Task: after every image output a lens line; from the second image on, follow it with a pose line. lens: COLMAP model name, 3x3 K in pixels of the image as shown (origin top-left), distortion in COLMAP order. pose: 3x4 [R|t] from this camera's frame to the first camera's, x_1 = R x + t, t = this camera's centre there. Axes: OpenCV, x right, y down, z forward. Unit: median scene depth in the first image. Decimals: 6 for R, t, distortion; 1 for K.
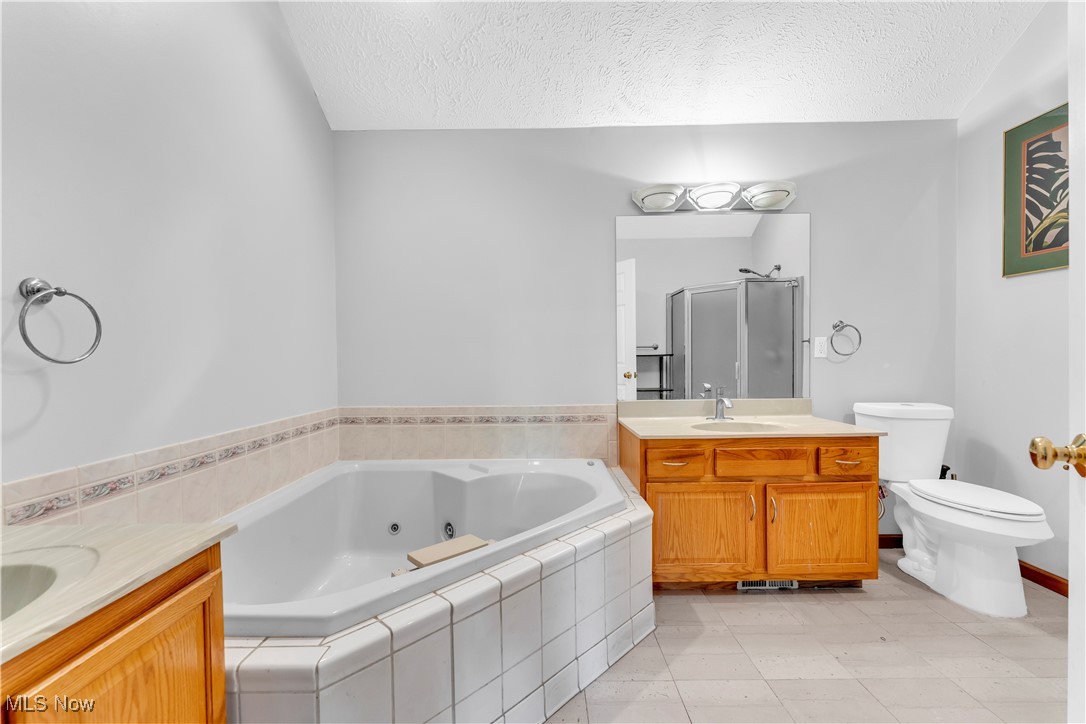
lens RADIAL K [[435.6, 0, 540.7], [0, 435.6, 365.6], [0, 0, 1]] dist [-0.000271, -0.000808]
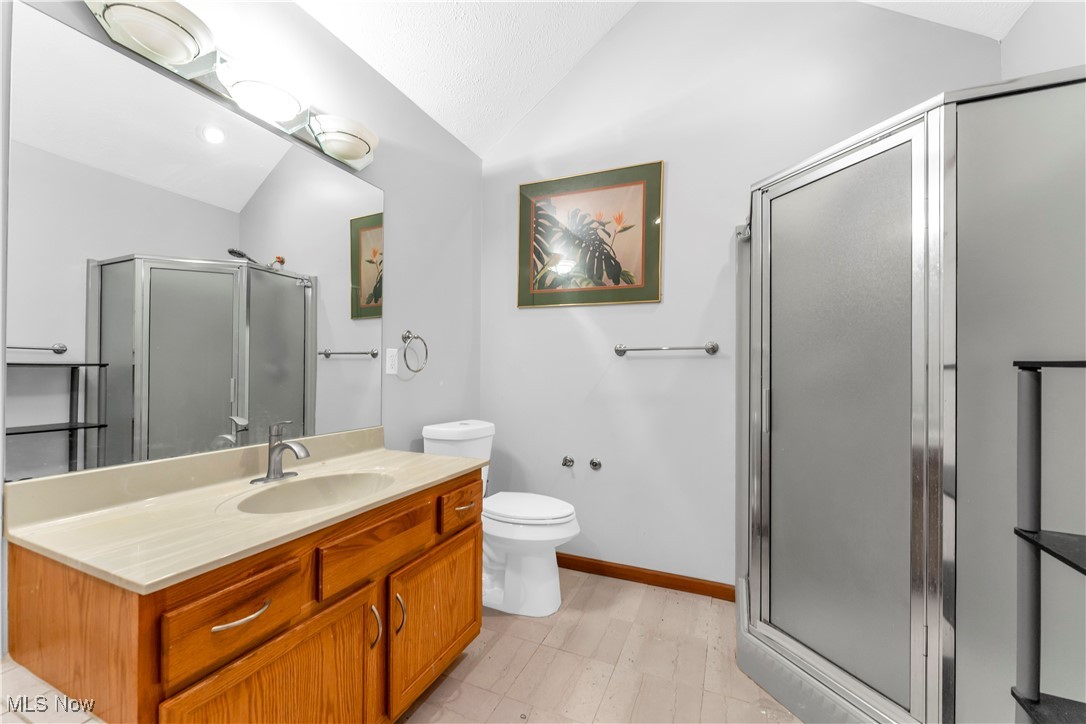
lens RADIAL K [[432.8, 0, 543.2], [0, 432.8, 369.8], [0, 0, 1]] dist [-0.009424, -0.000228]
pose [[0.402884, 0.020798, 0.915015, 0.032017], [0.000107, 0.999741, -0.022771, -0.009539], [-0.915251, 0.009272, 0.402778, 0.512683]]
